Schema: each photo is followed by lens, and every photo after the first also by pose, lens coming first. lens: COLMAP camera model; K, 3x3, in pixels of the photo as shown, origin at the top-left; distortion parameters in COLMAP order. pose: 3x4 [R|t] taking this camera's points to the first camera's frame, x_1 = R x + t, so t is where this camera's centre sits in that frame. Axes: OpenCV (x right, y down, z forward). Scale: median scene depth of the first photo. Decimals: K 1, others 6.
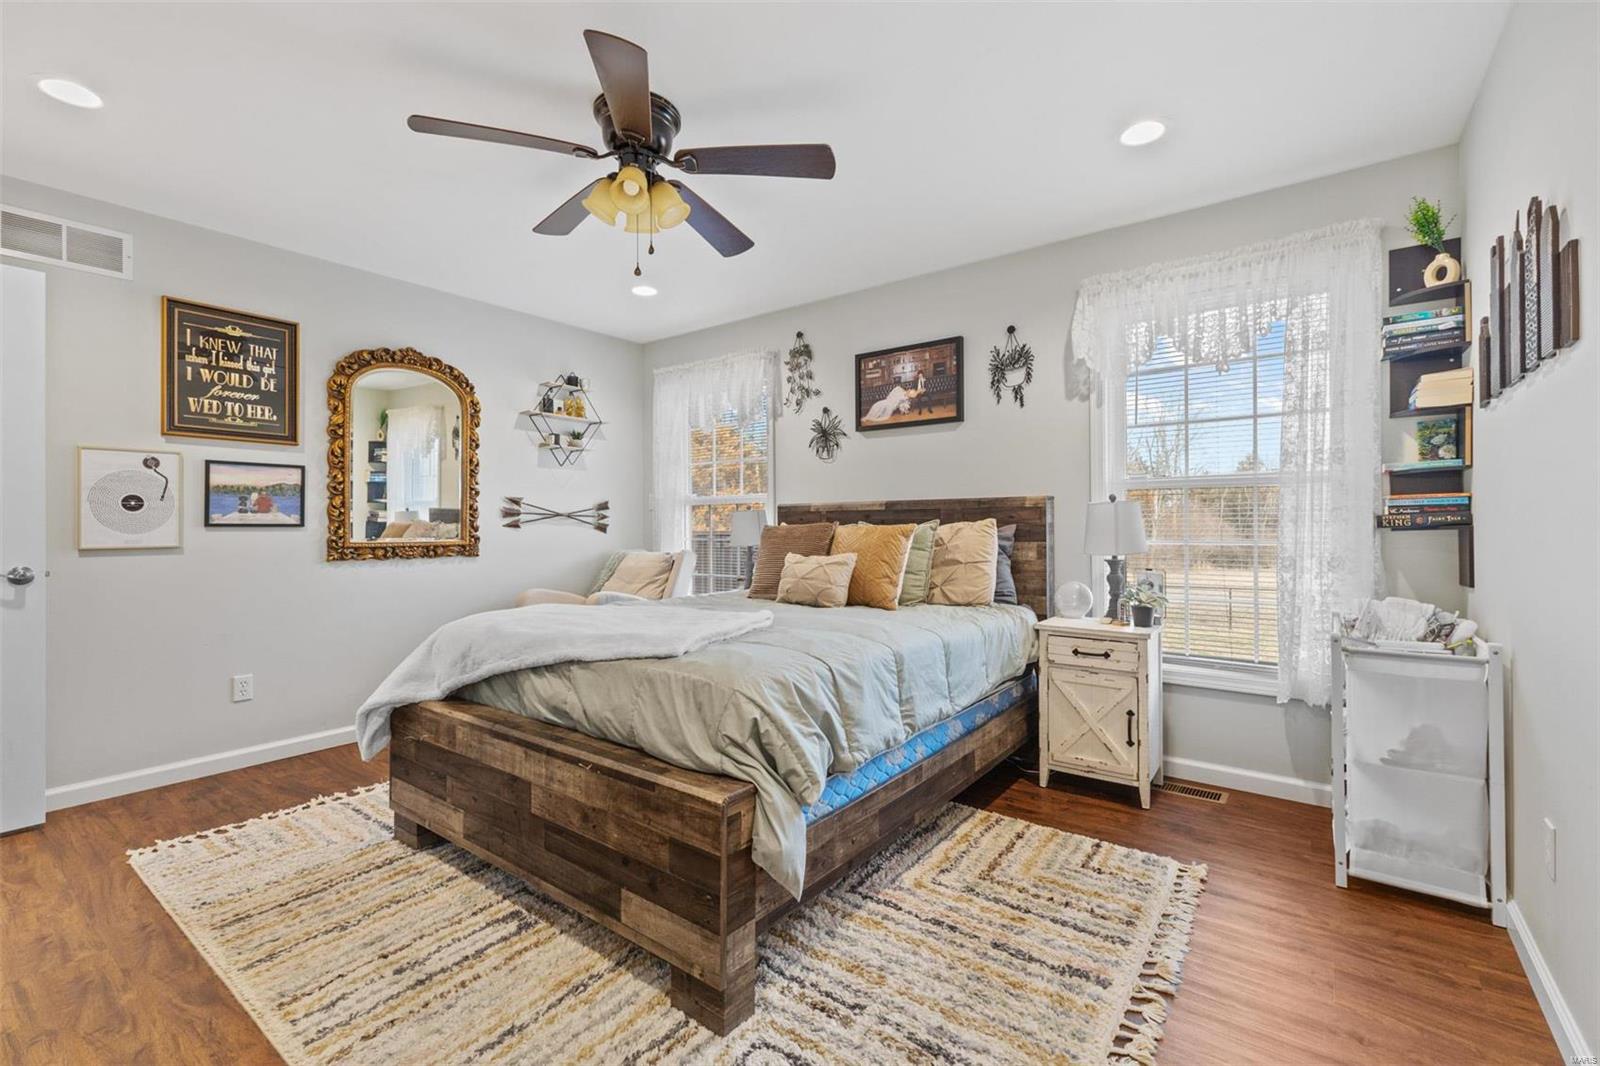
lens RADIAL K [[695.1, 0, 800.6], [0, 695.1, 516.0], [0, 0, 1]] dist [0.004319, -0.000617]
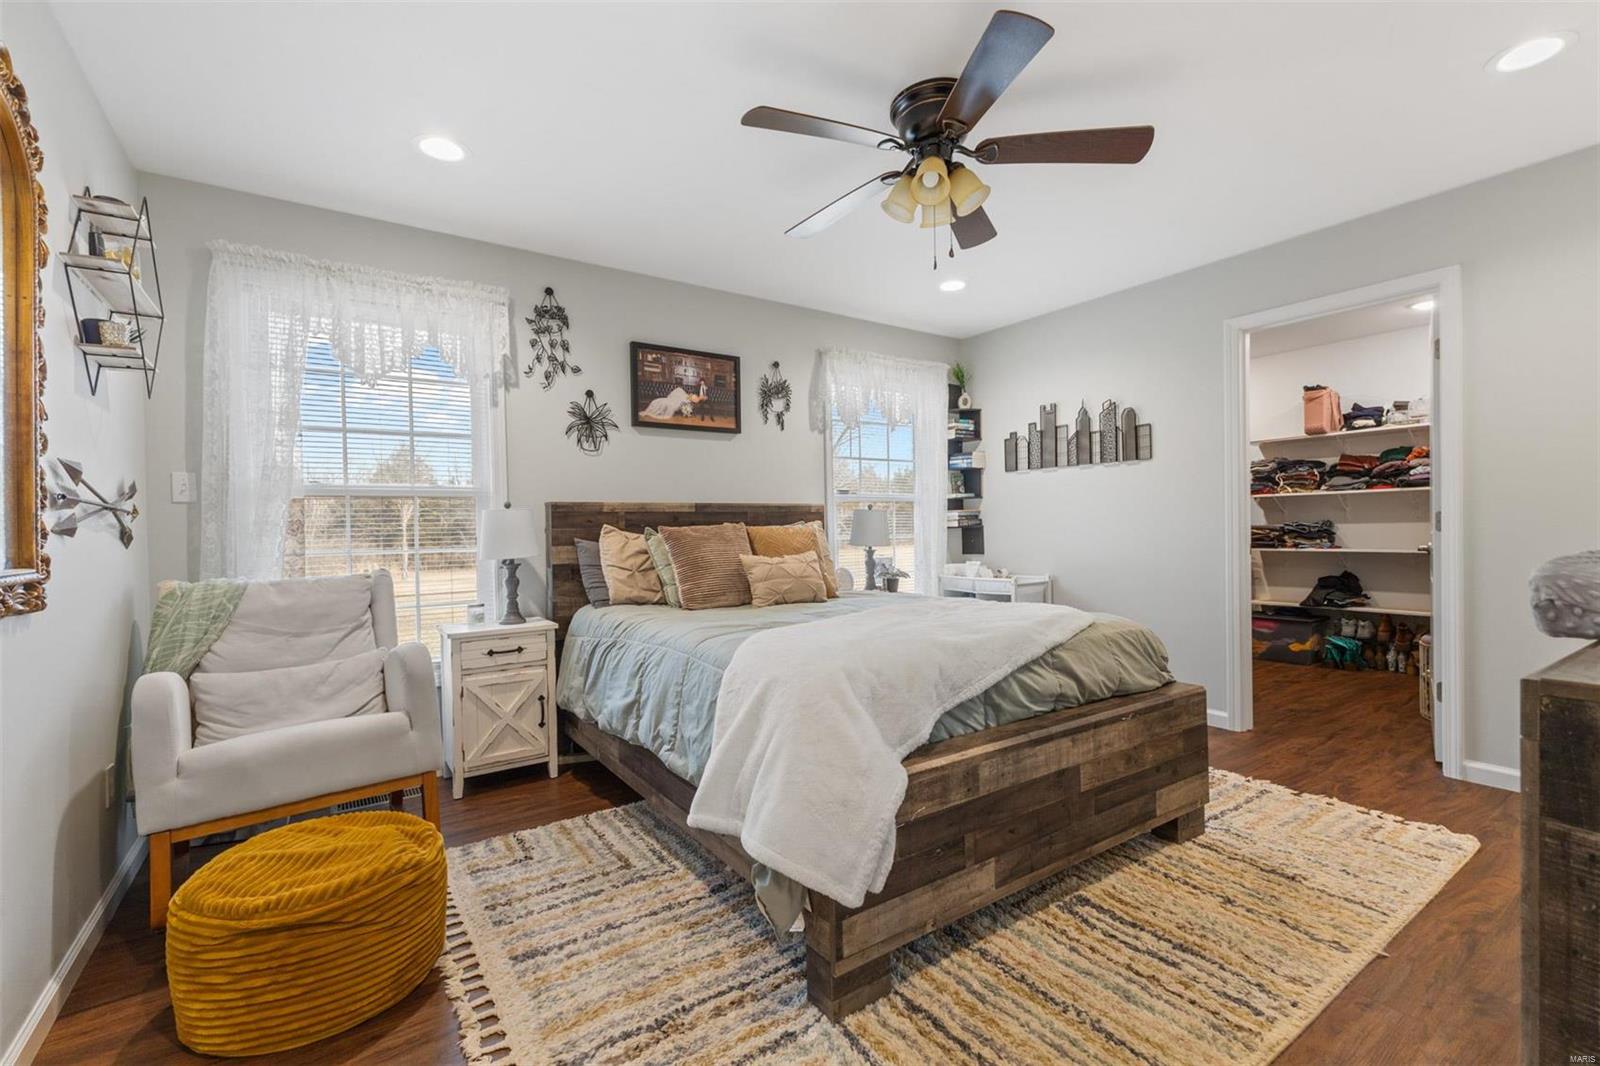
lens RADIAL K [[684.0, 0, 800.0], [0, 684.0, 533.0], [0, 0, 1]] dist [0.000414, -0.000145]
pose [[0.327495, -0.005295, 0.944838, -0.743748], [-0.000616, 0.999983, 0.005818, 0.015404], [-0.944853, -0.002487, 0.327487, 0.529556]]
